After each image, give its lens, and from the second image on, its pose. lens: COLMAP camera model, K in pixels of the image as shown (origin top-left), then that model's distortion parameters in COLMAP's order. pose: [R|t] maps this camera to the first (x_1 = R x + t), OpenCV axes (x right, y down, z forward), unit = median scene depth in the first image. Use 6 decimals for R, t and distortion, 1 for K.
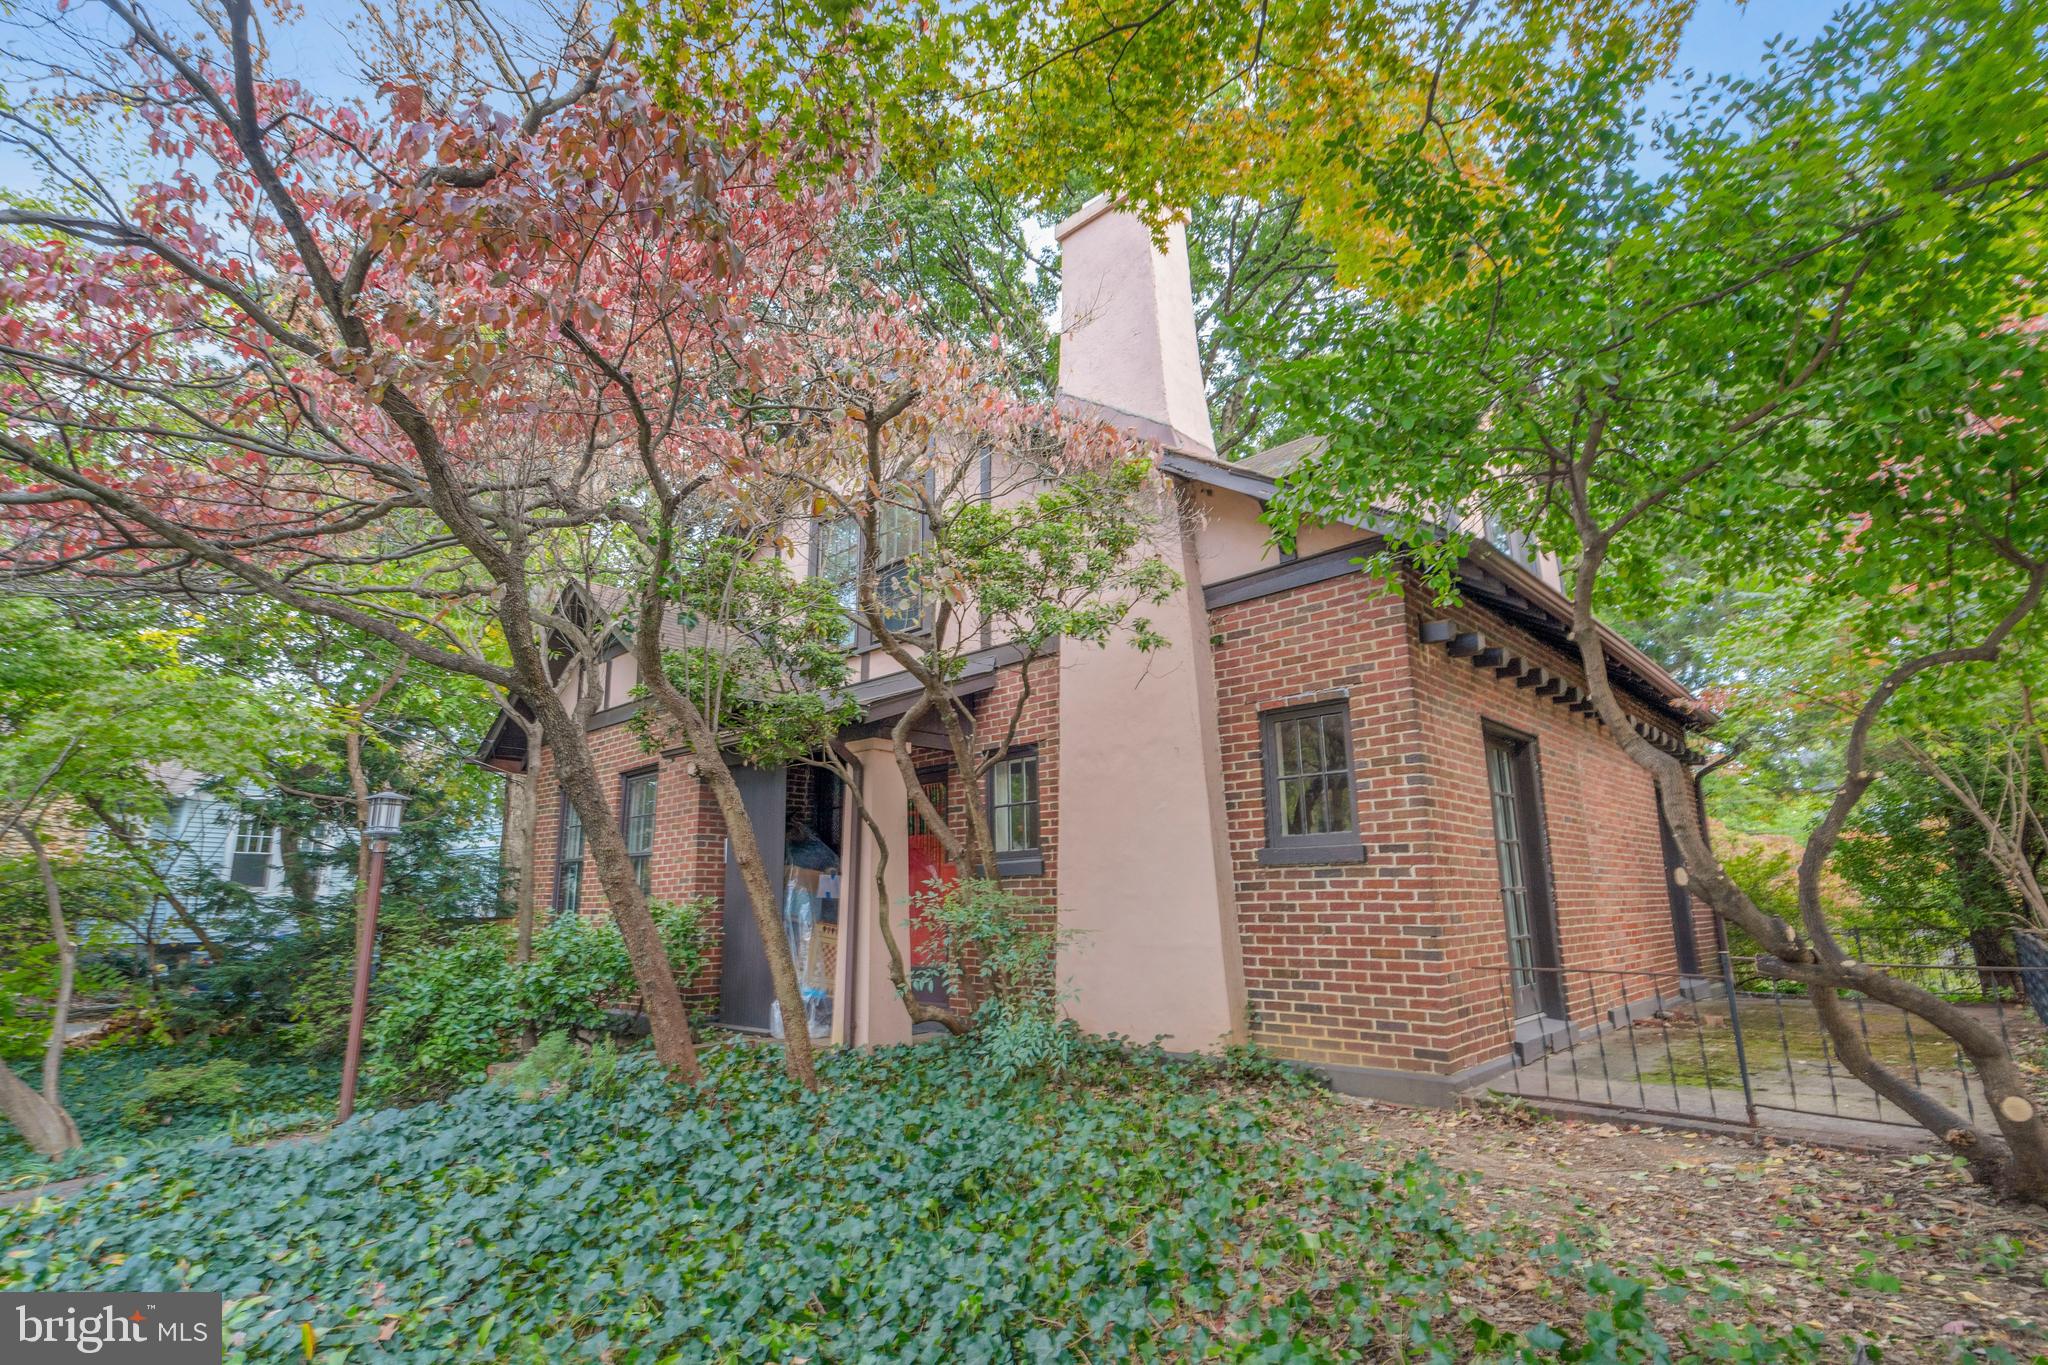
lens RADIAL K [[983.3, 0, 1024.0], [0, 983.3, 682.5], [0, 0, 1]] dist [-0.000015, -0.000132]
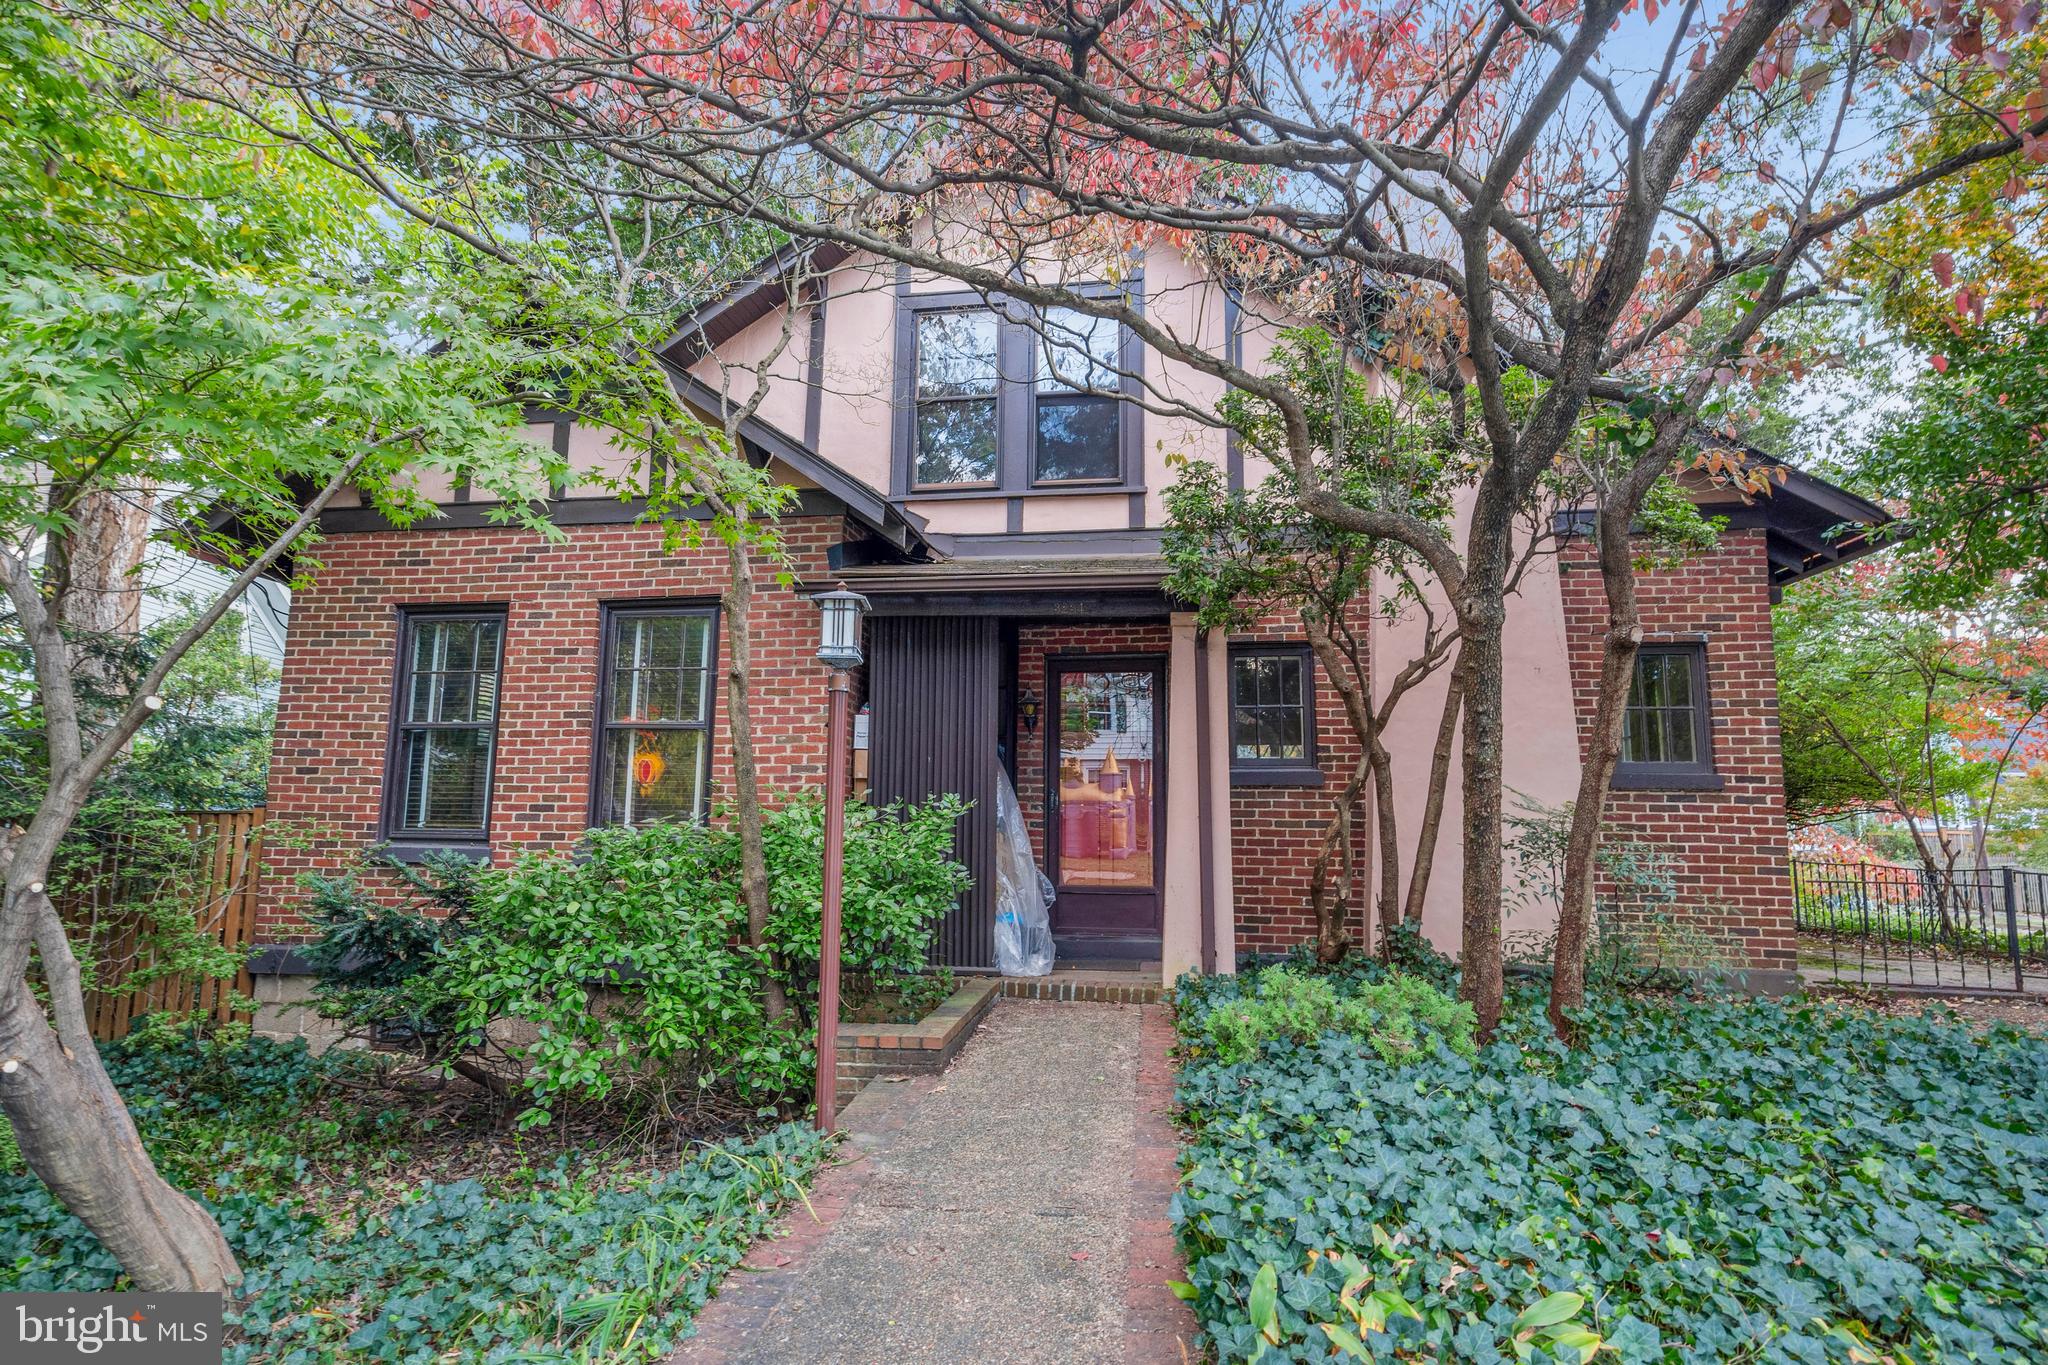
lens RADIAL K [[983.3, 0, 1024.0], [0, 983.3, 682.5], [0, 0, 1]] dist [-0.000015, -0.000132]
pose [[0.819413, 0.105647, 0.563383, -0.962766], [-0.151580, 0.987817, 0.035228, 0.144183], [-0.552798, -0.114264, 0.825444, 0.533600]]
